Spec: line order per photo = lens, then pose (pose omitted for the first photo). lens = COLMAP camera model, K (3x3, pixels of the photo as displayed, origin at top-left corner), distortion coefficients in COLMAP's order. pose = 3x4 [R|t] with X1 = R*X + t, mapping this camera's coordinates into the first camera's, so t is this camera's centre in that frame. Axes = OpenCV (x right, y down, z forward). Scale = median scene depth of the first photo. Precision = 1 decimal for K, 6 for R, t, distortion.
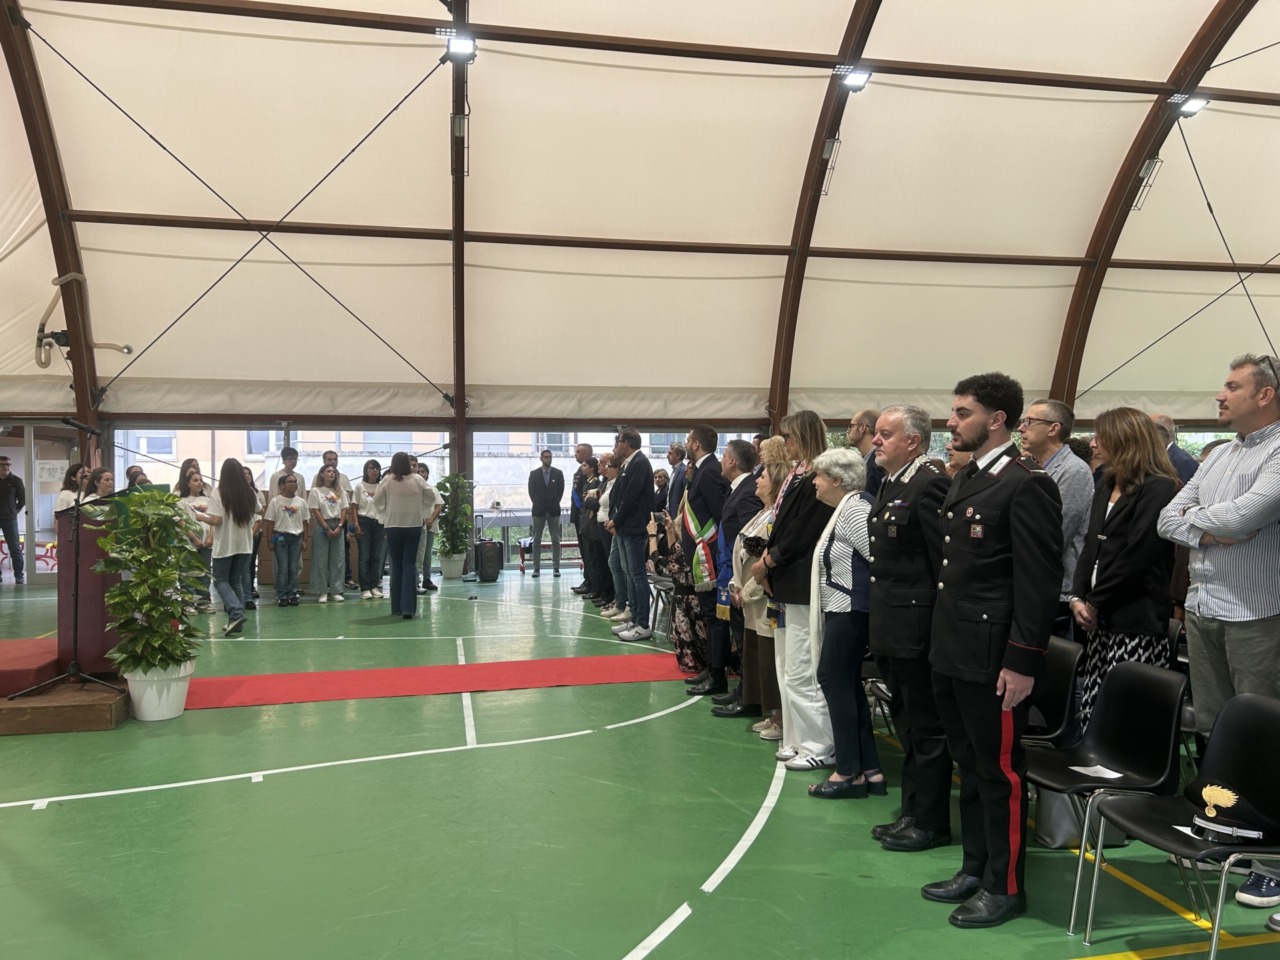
lens RADIAL K [[950.4, 0, 638.2], [0, 950.4, 499.8], [0, 0, 1]] dist [0.088084, -0.096382]
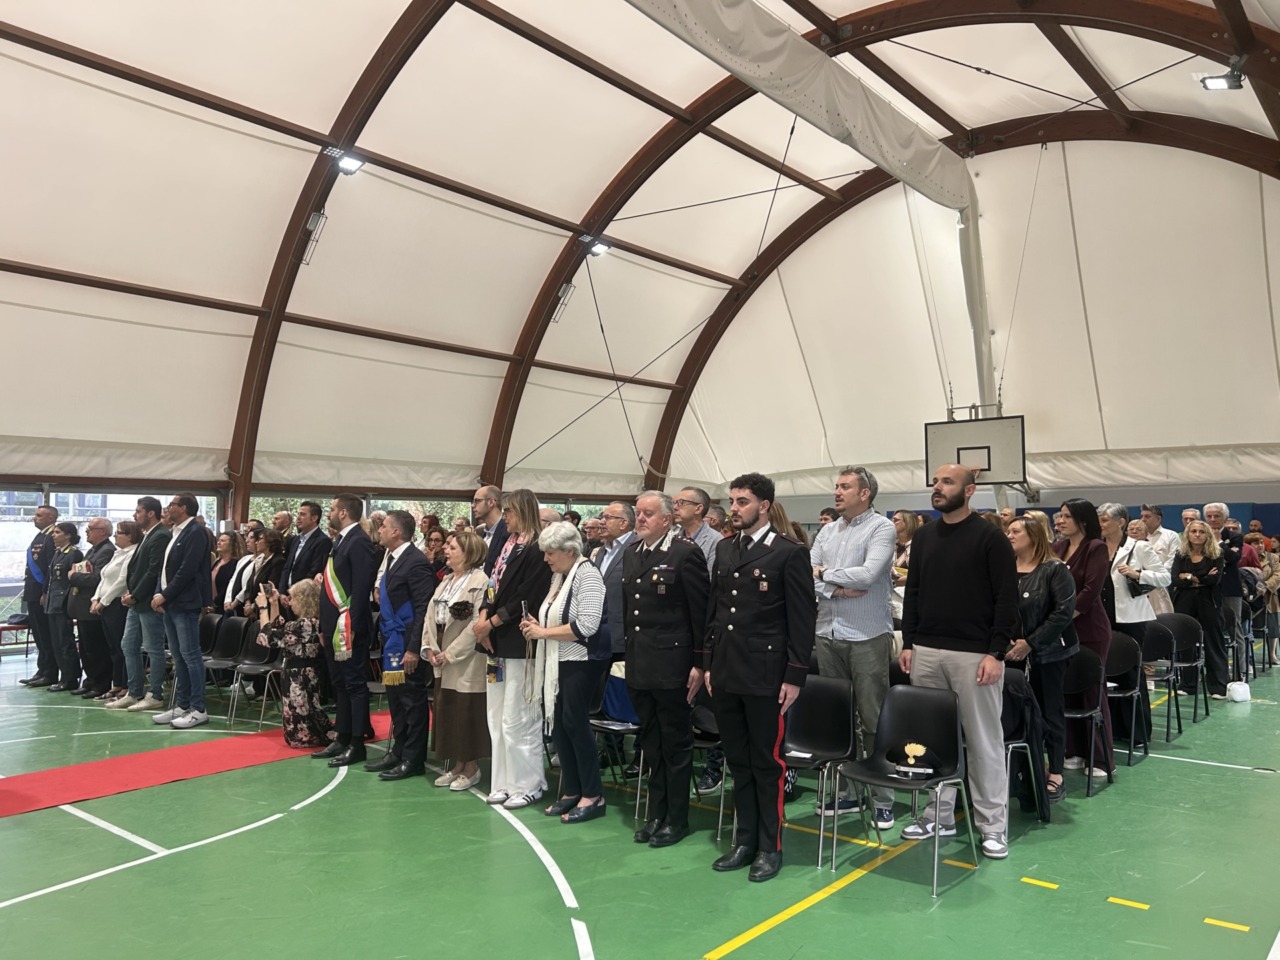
lens RADIAL K [[950.4, 0, 638.2], [0, 950.4, 499.8], [0, 0, 1]] dist [0.088084, -0.096382]
pose [[0.795052, 0.023416, 0.606089, -0.374387], [0.017272, 0.997975, -0.061213, -0.006593], [-0.606296, 0.059136, 0.793038, 0.002419]]
